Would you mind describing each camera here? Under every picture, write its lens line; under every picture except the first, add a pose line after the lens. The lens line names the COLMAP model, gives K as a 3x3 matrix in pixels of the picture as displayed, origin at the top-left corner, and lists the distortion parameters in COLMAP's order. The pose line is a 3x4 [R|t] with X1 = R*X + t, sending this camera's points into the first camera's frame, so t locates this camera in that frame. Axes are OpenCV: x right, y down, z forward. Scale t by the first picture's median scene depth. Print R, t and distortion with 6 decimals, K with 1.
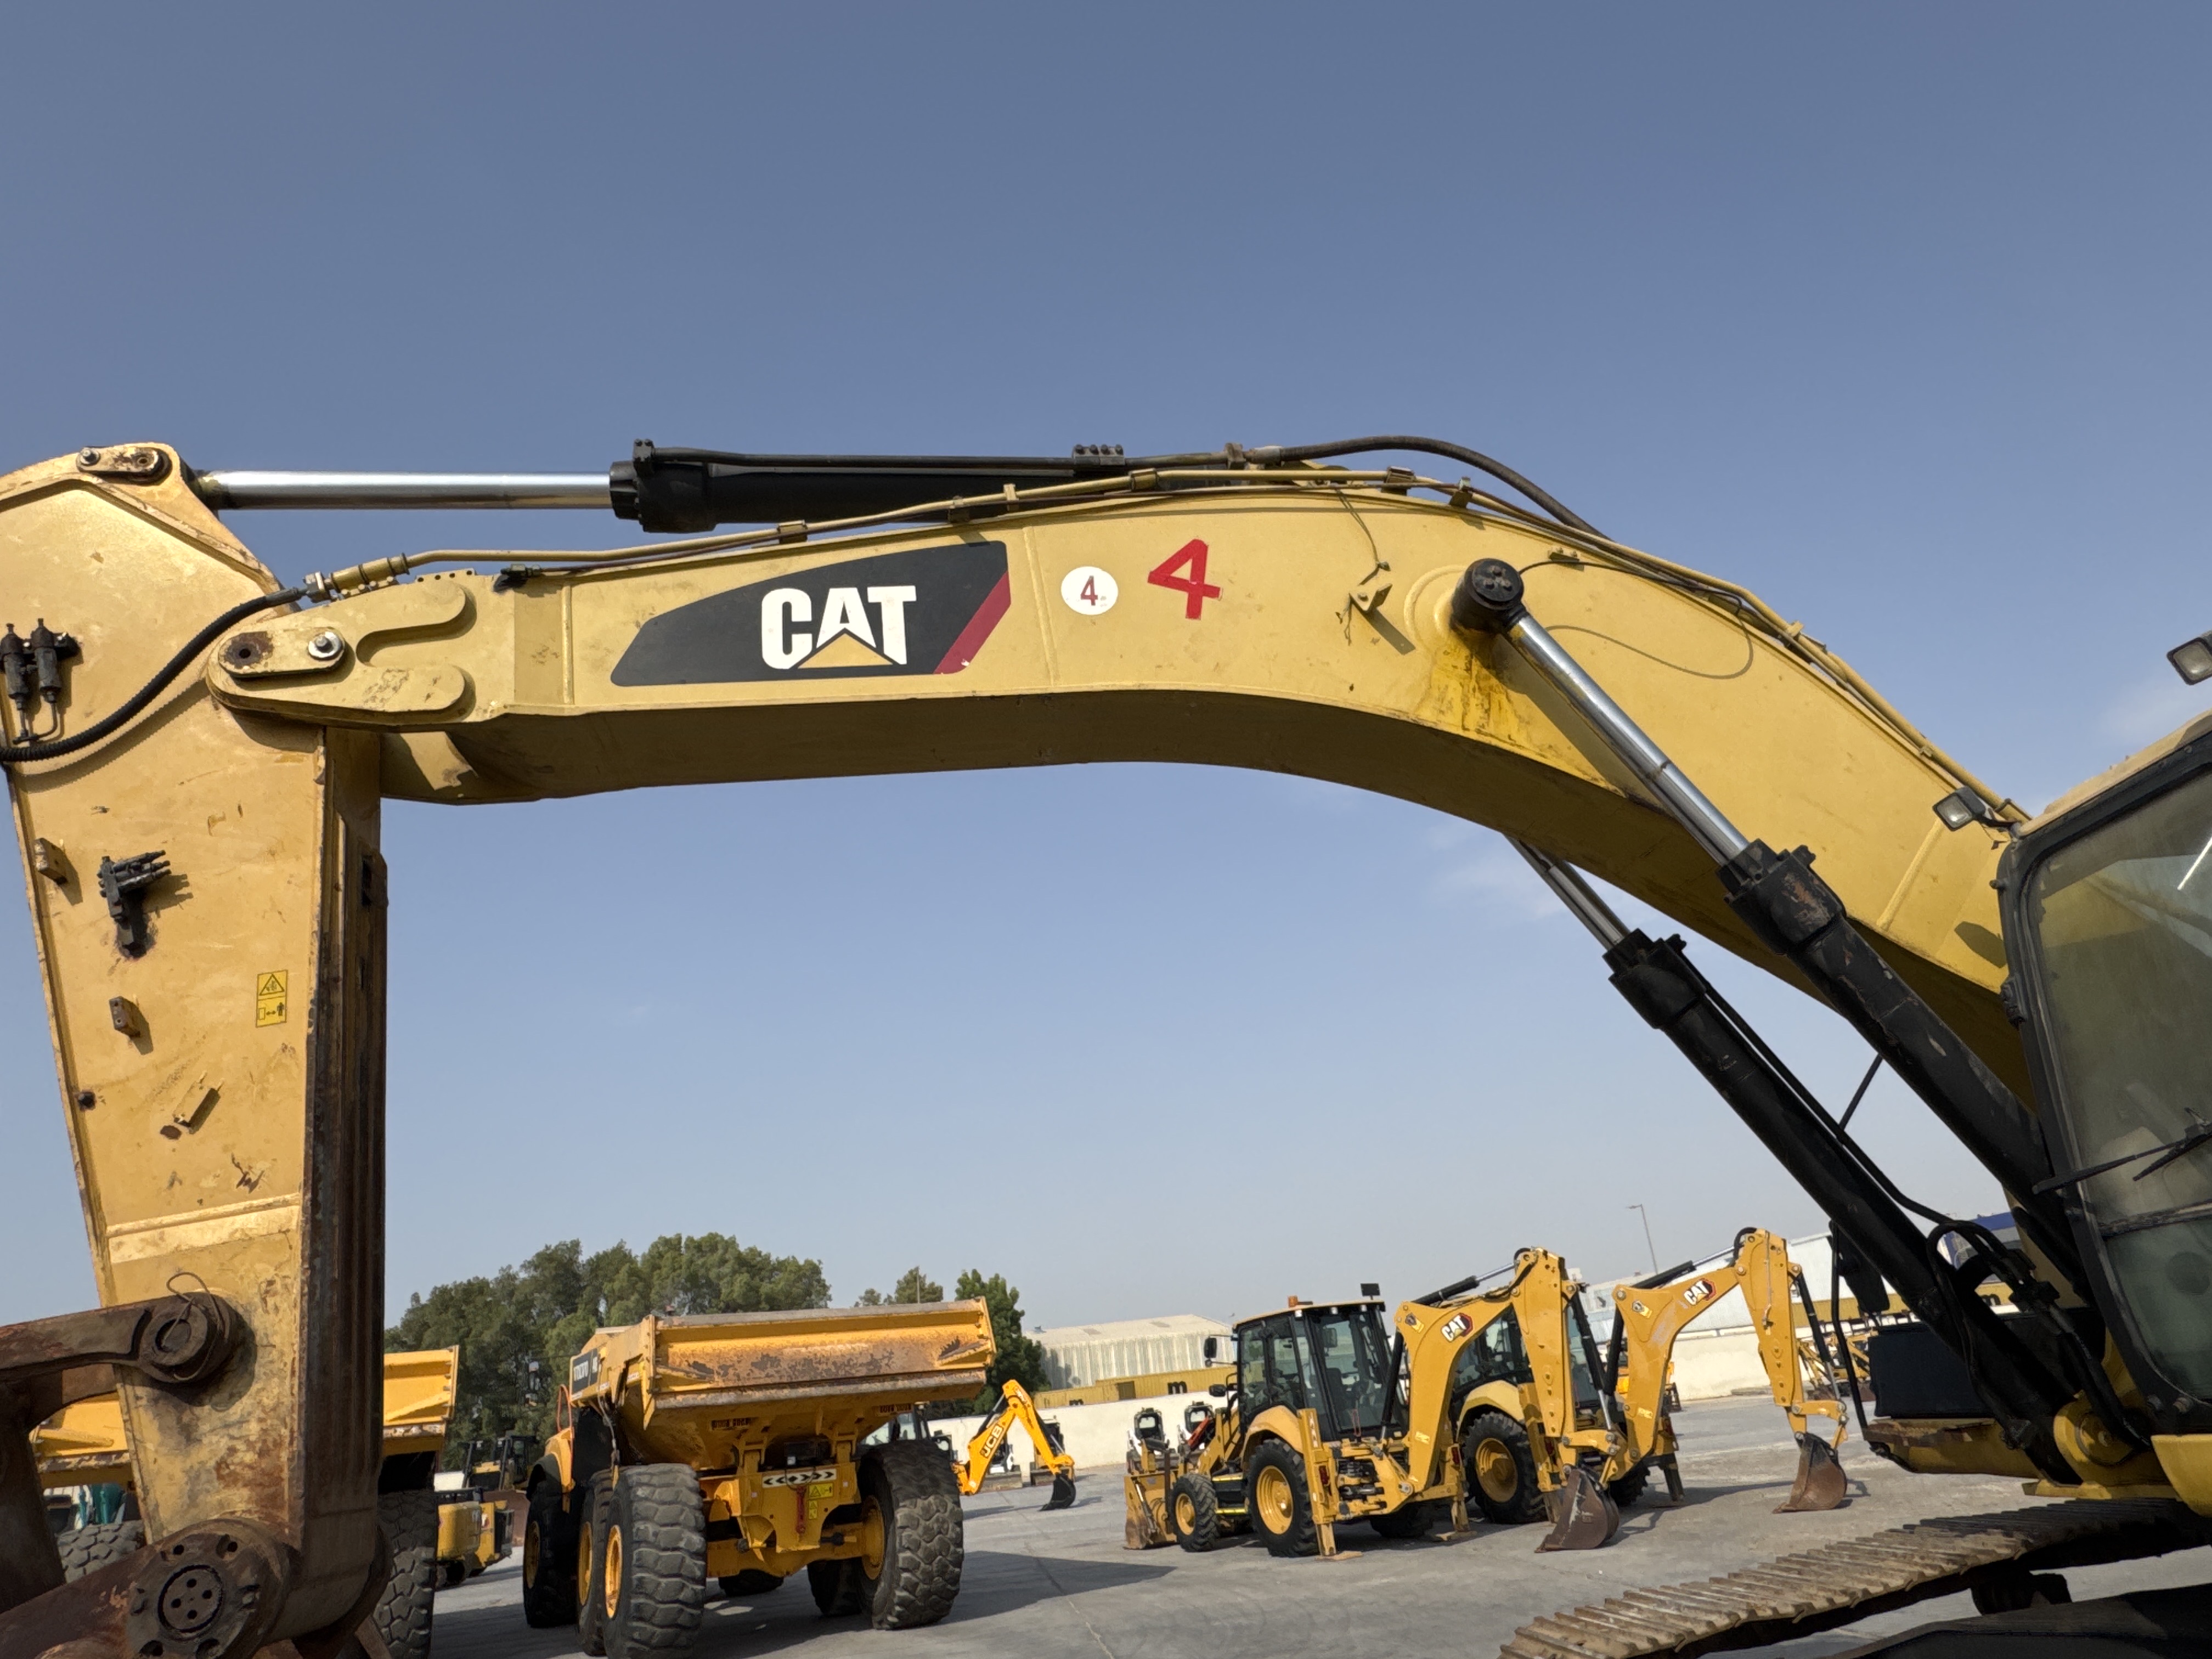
lens RADIAL K [[1343.7, 0, 1095.2], [0, 1343.7, 848.1], [0, 0, 1]] dist [-0.001830, 0.000365]
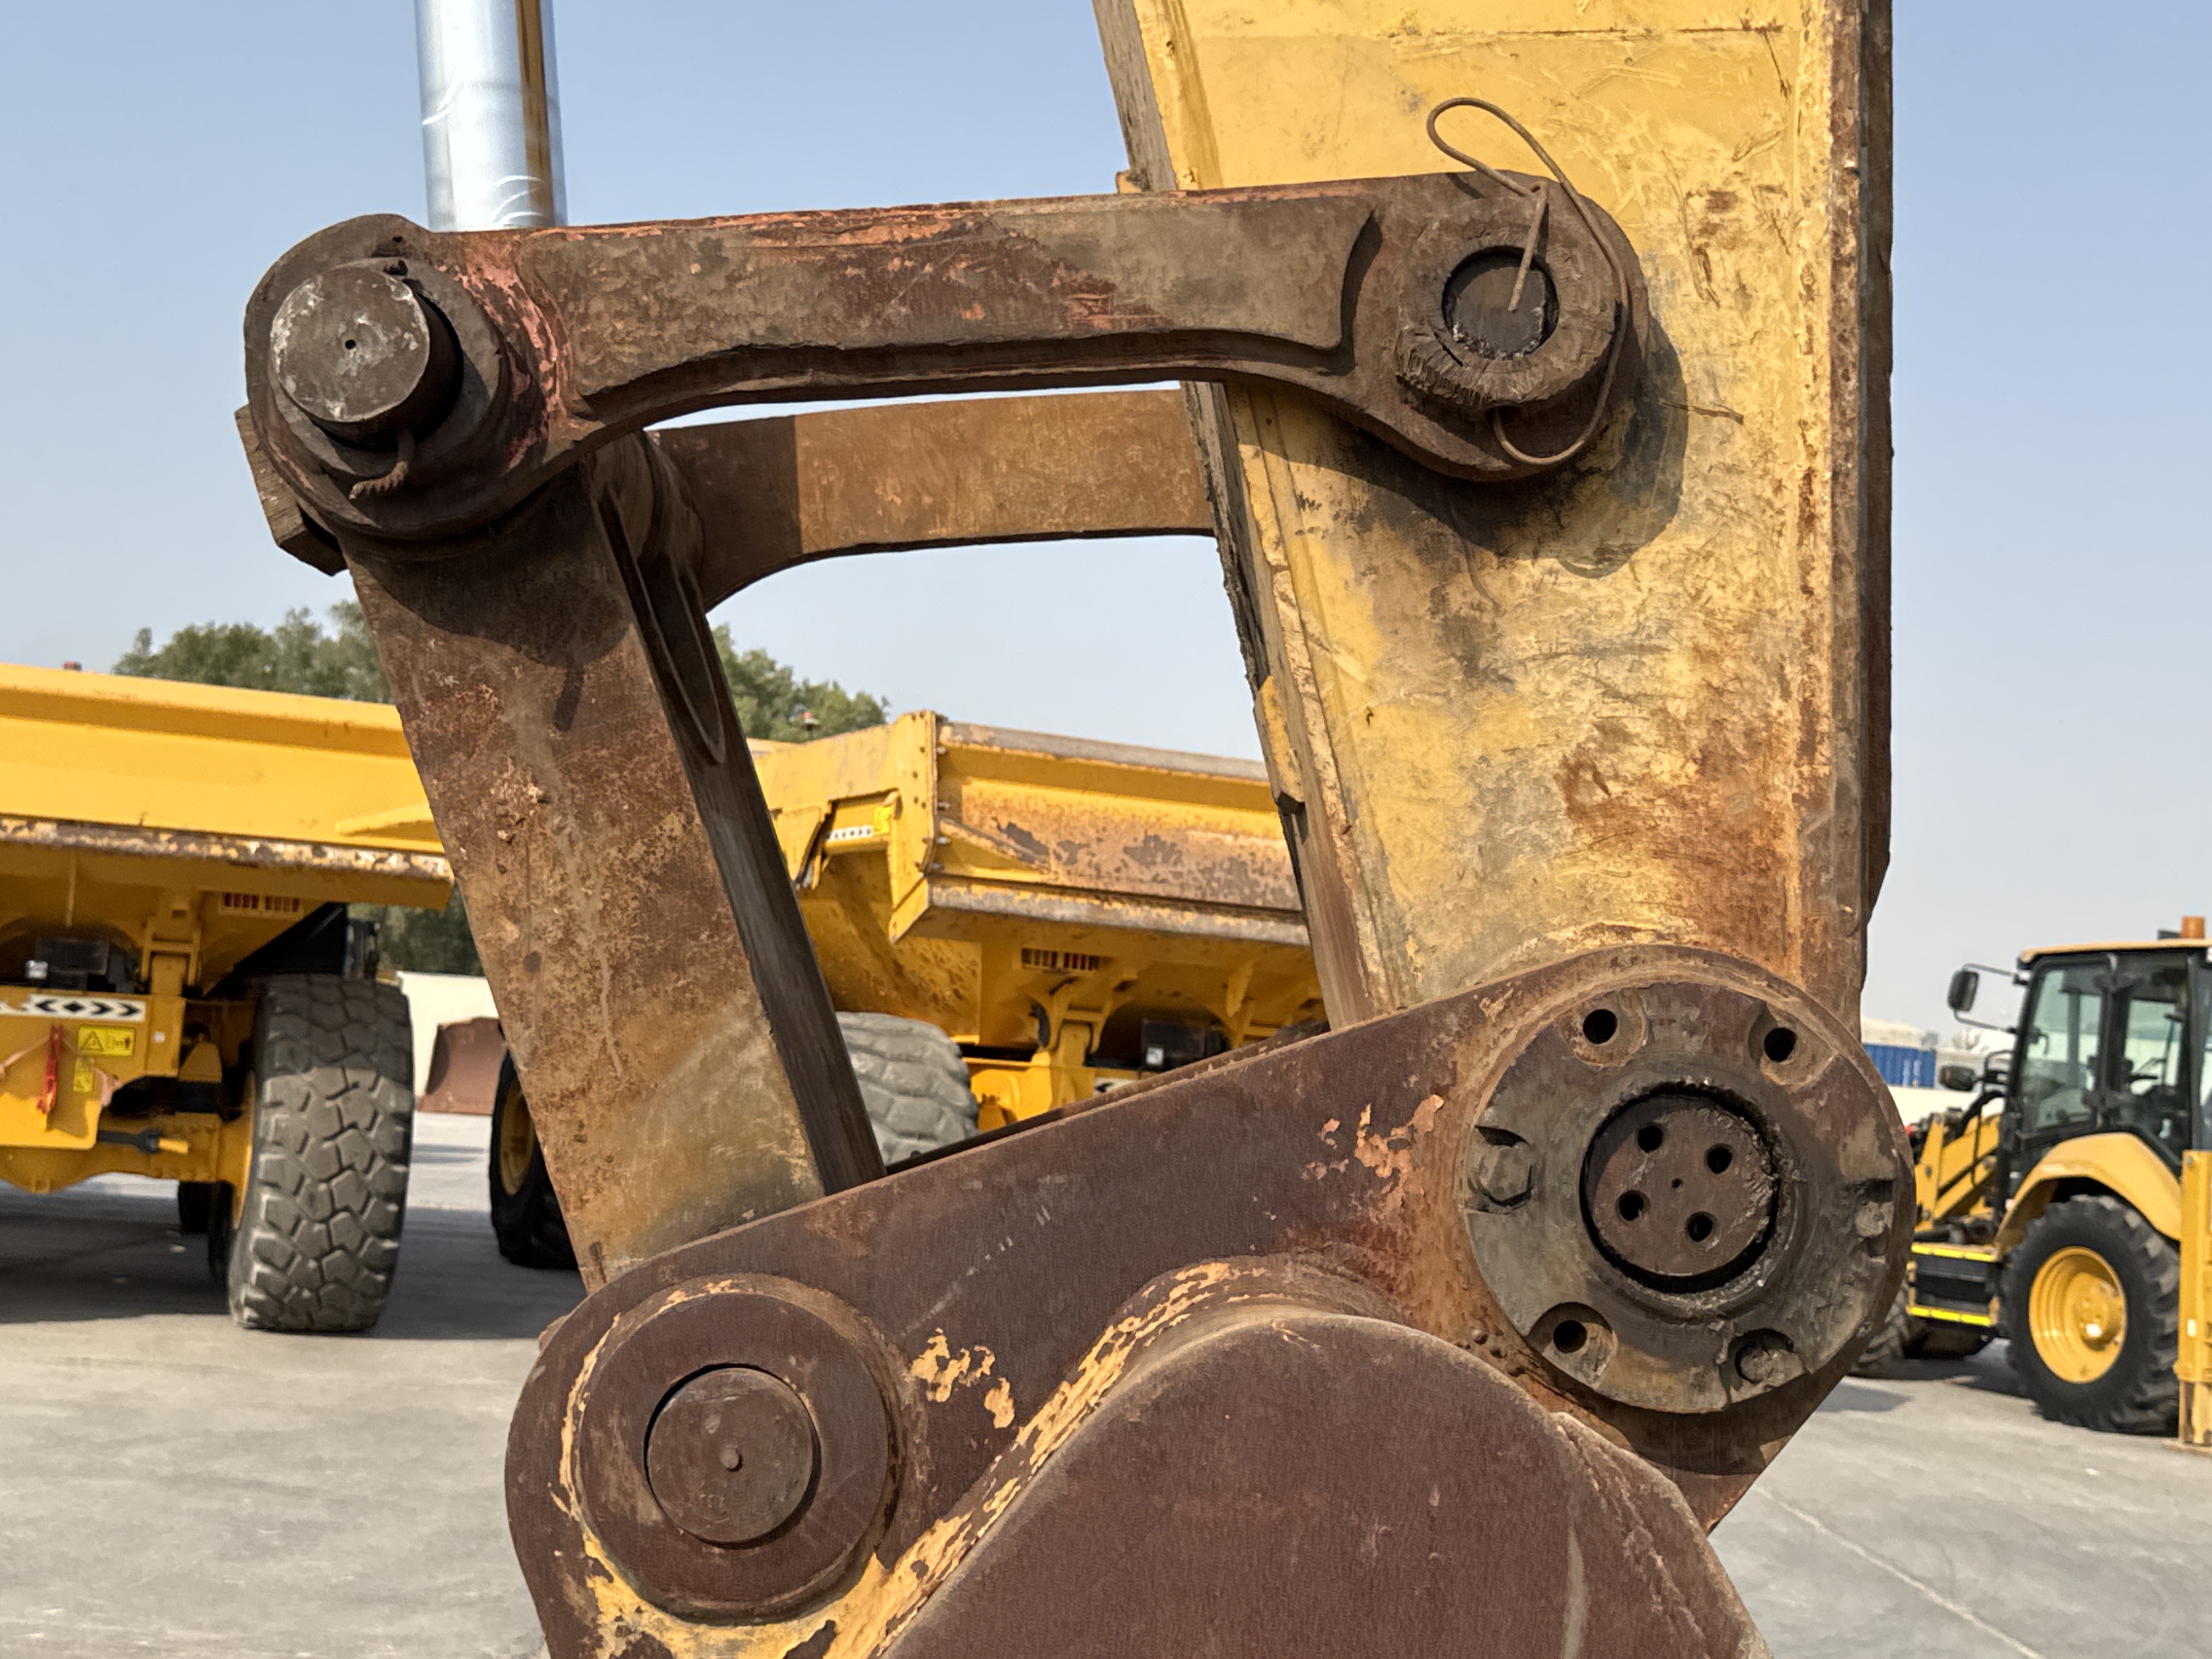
lens RADIAL K [[2757.2, 0, 1105.1], [0, 2757.2, 824.3], [0, 0, 1]] dist [0.158004, -0.314964]
pose [[0.982151, 0.166353, -0.087783, -0.167499], [-0.130609, 0.939002, 0.318146, 0.071182], [0.135353, -0.301003, 0.943969, 0.103238]]
